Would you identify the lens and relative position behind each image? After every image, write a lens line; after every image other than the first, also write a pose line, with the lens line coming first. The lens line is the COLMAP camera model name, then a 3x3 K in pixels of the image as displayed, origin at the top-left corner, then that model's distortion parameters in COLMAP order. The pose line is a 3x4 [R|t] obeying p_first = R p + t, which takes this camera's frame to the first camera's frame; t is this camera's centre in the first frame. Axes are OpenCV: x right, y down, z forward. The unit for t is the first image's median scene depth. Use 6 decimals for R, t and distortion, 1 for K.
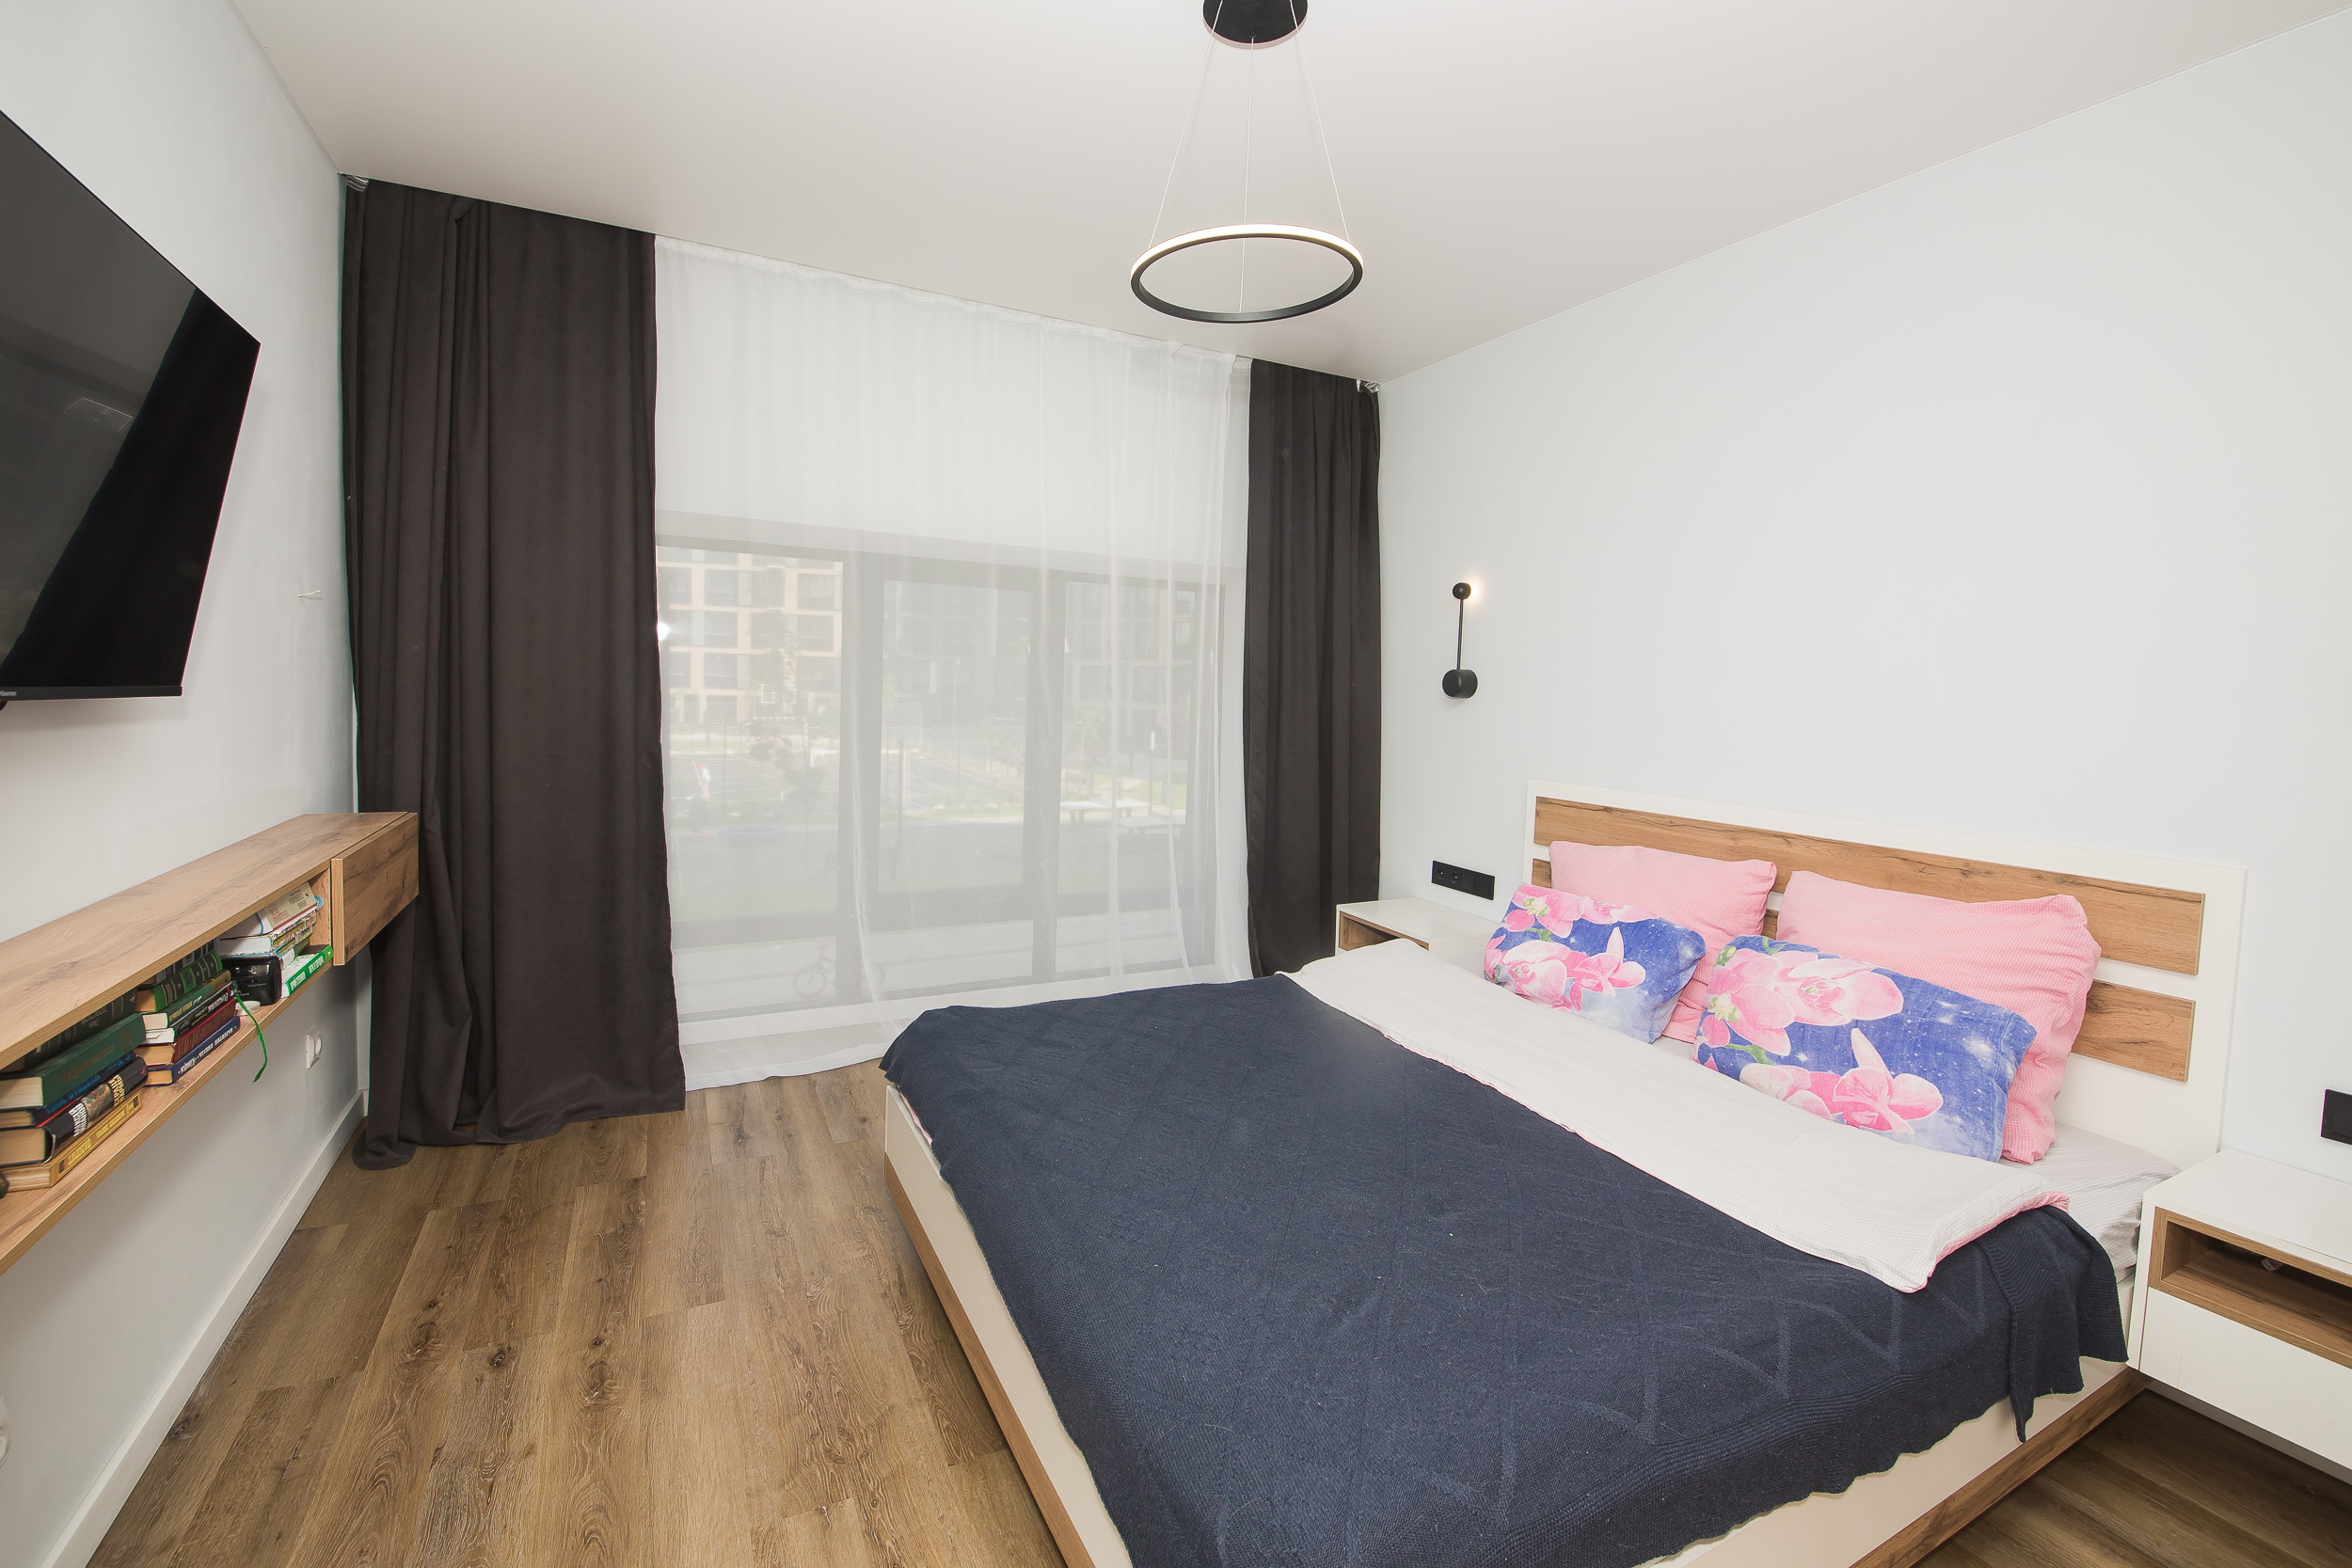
lens RADIAL K [[972.0, 0, 1158.8], [0, 972.0, 743.5], [0, 0, 1]] dist [0.001407, -0.016939]
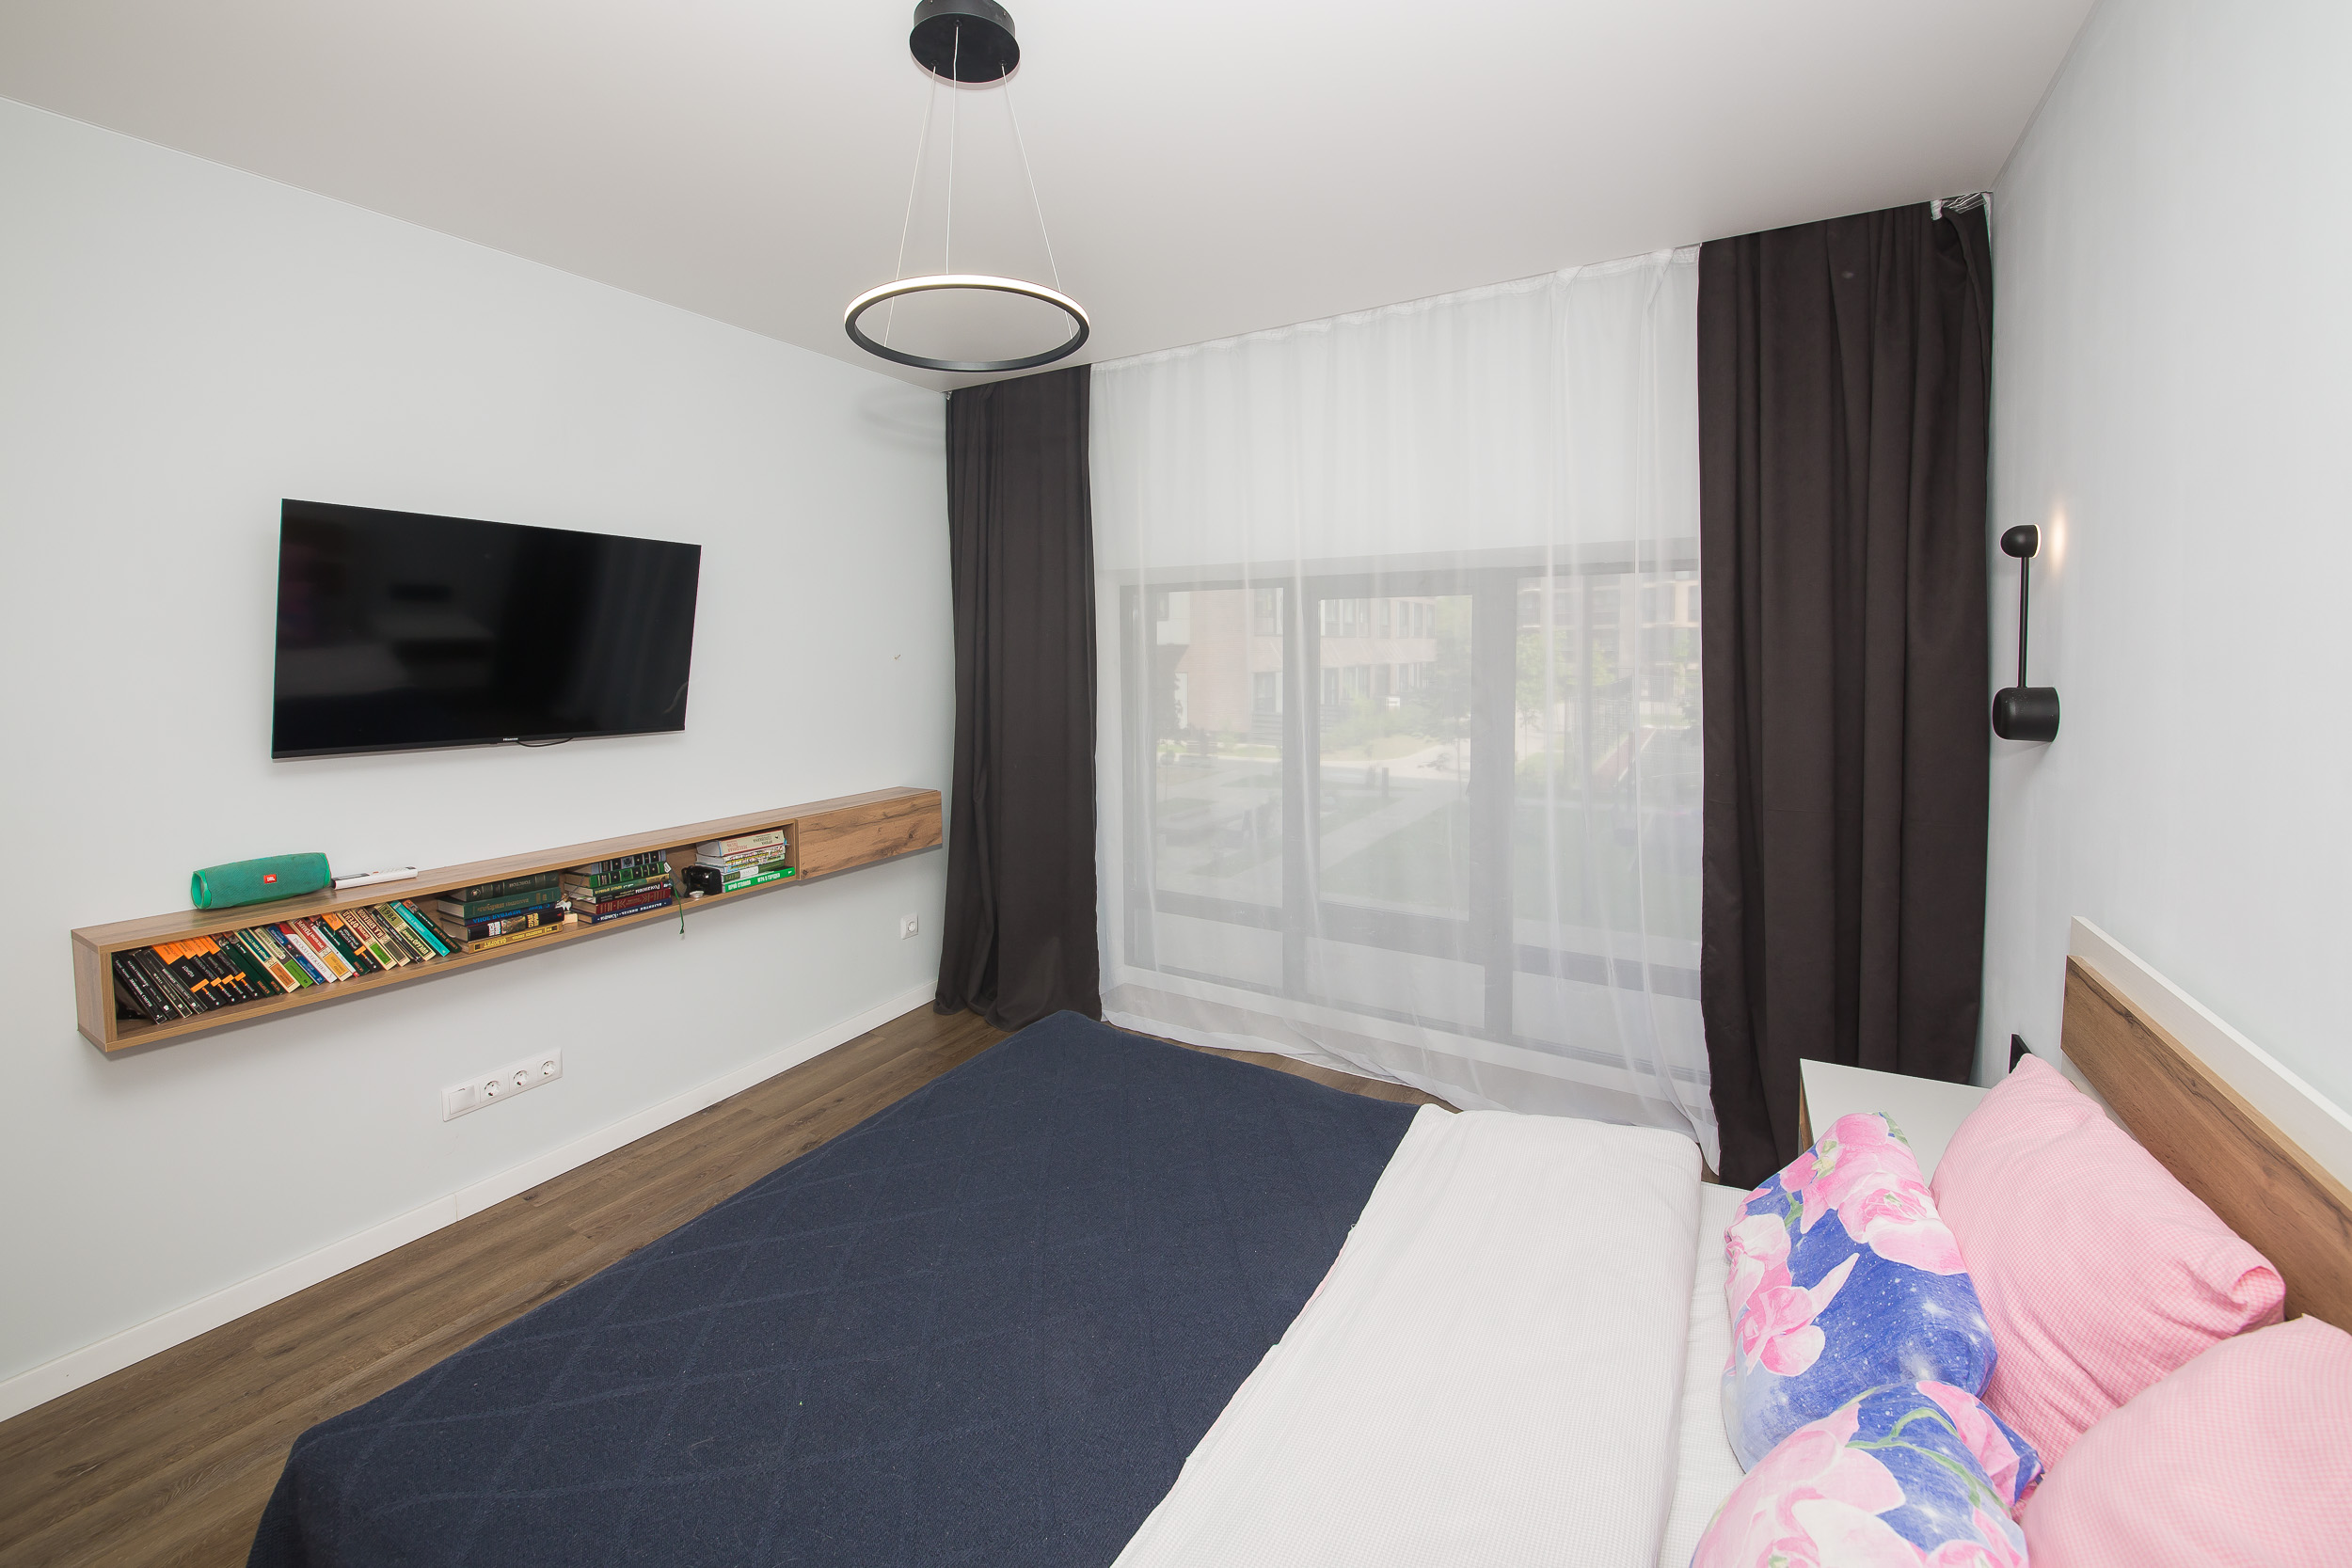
lens RADIAL K [[940.6, 0, 1173.7], [0, 940.6, 693.8], [0, 0, 1]] dist [0.001488, -0.012046]
pose [[0.549629, 0.008768, -0.835363, 0.737372], [-0.024335, 0.999689, -0.005518, -0.088508], [0.835054, 0.023361, 0.549671, 0.495397]]
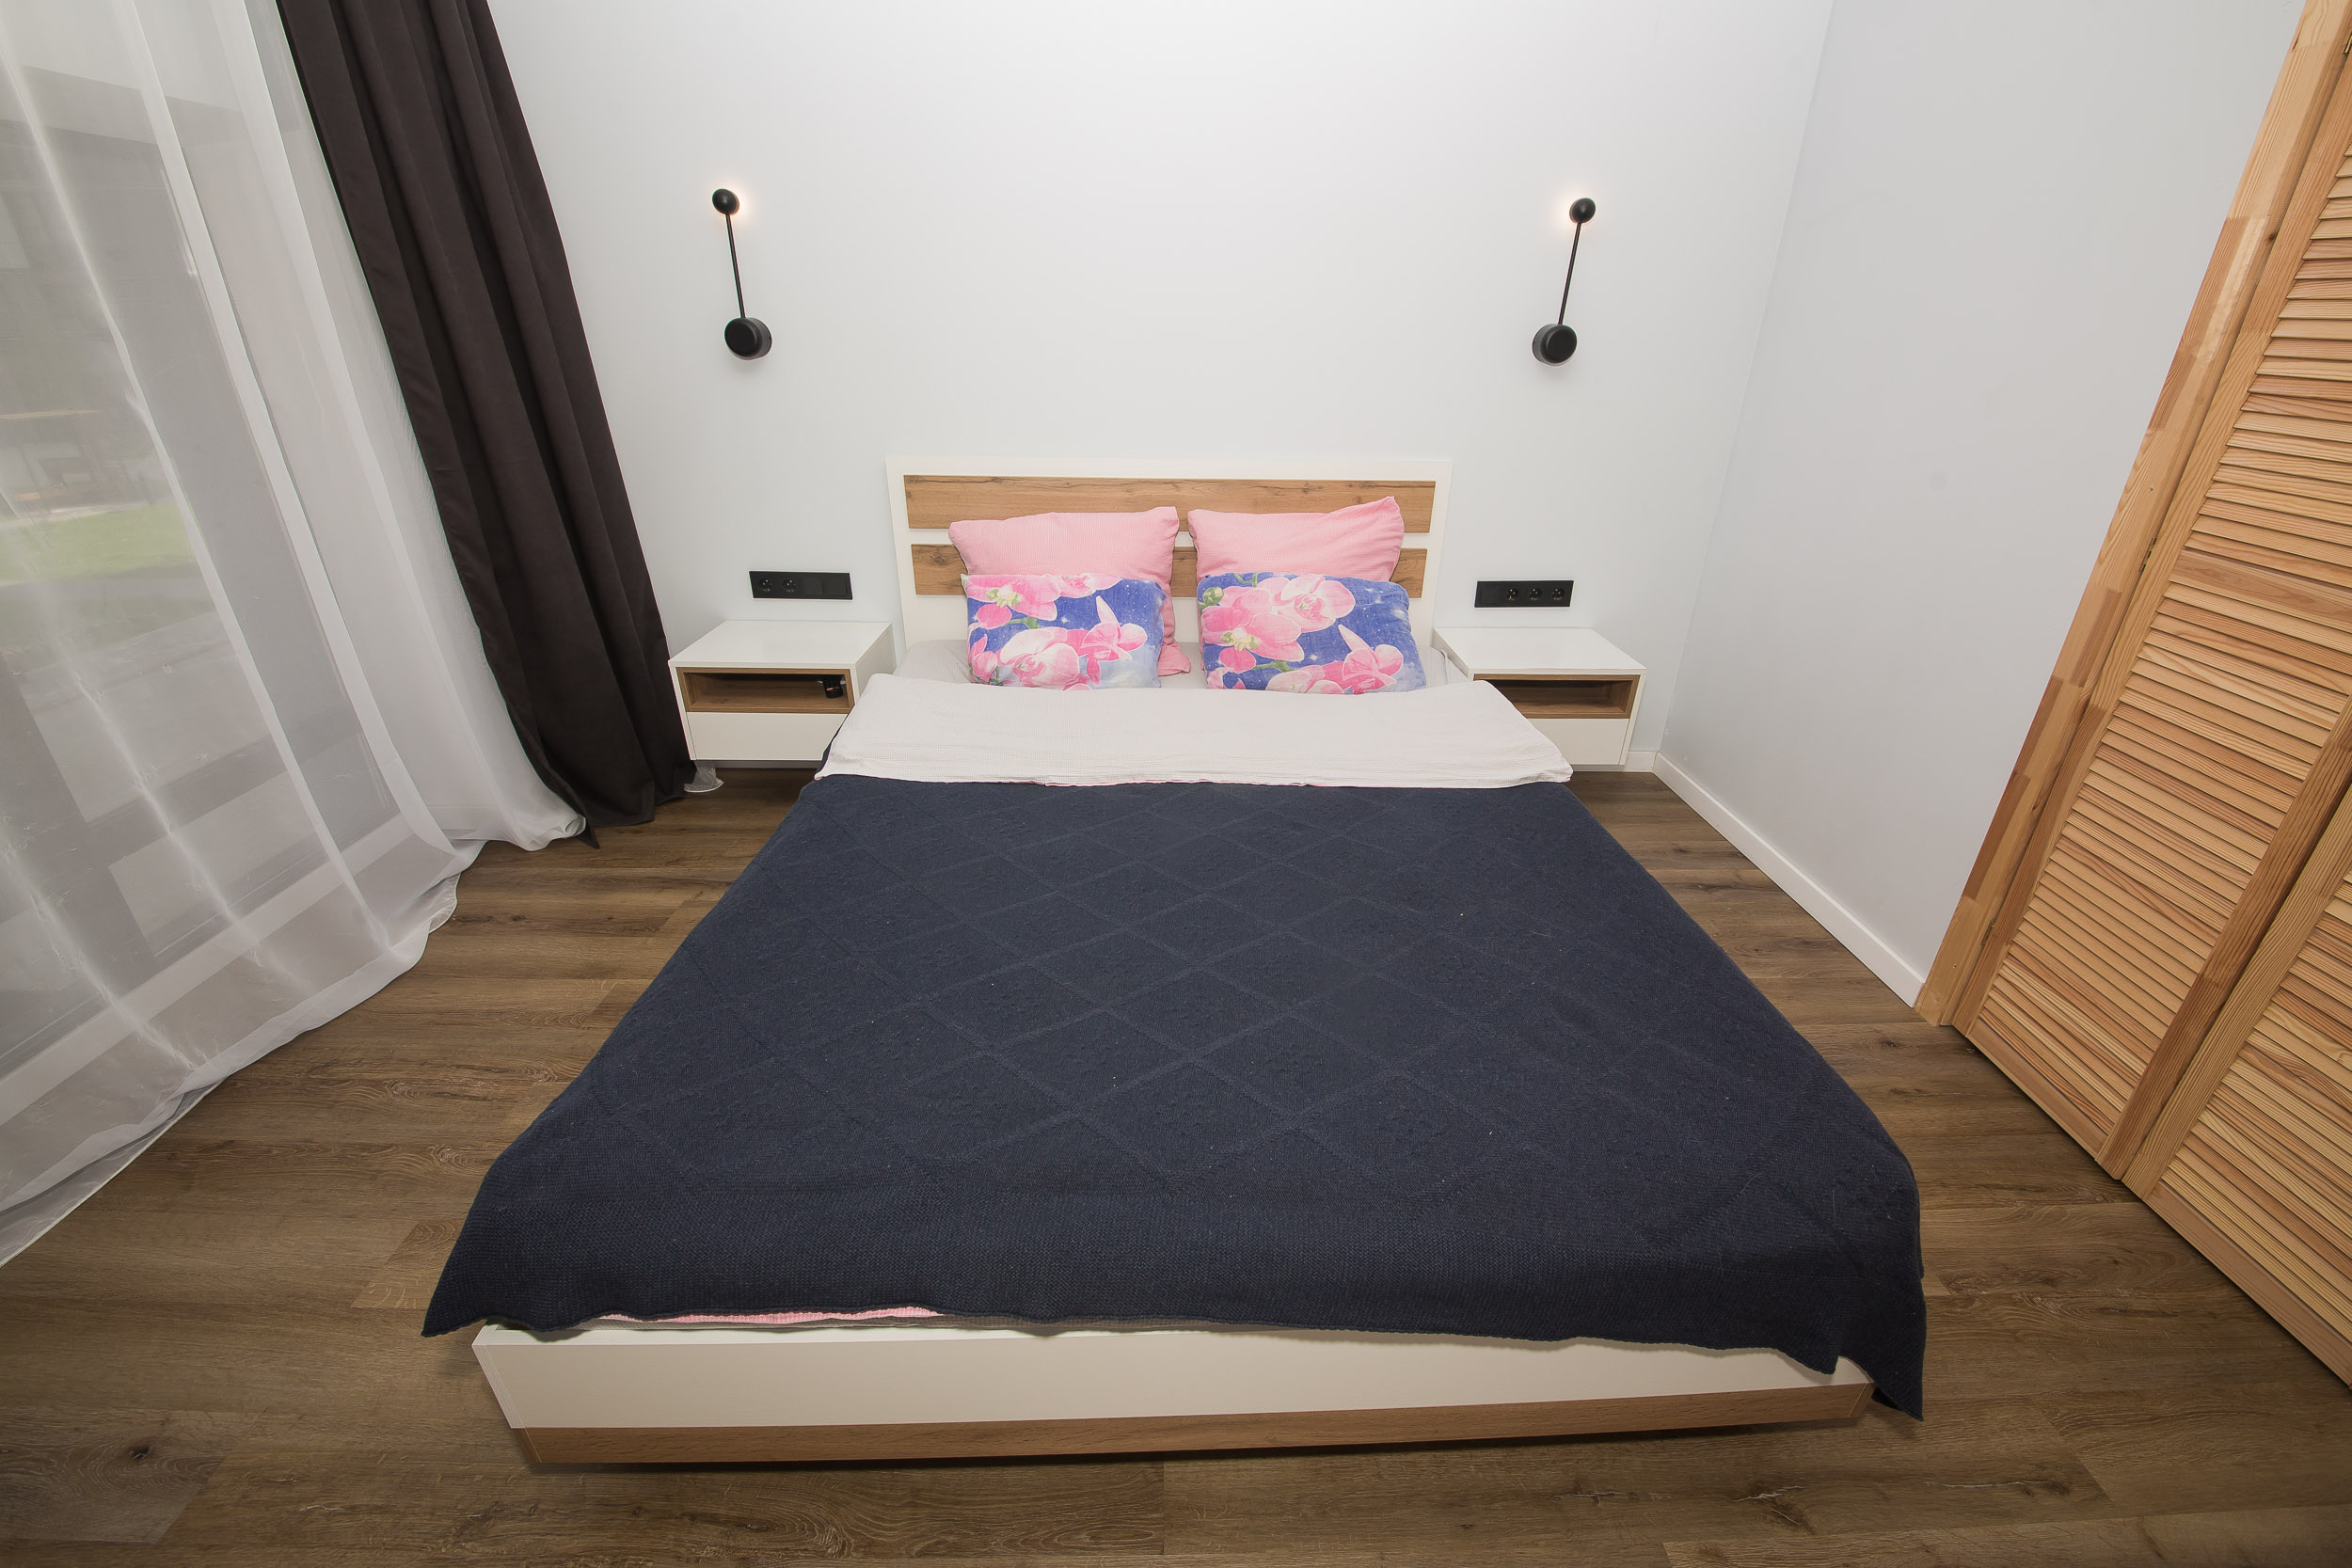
lens RADIAL K [[897.8, 0, 1180.8], [0, 897.8, 720.3], [0, 0, 1]] dist [0.014440, -0.014244]
pose [[0.423899, -0.389003, 0.817916, -0.378078], [0.052865, 0.912154, 0.406425, -0.088773], [-0.904165, -0.129044, 0.407225, 0.551628]]
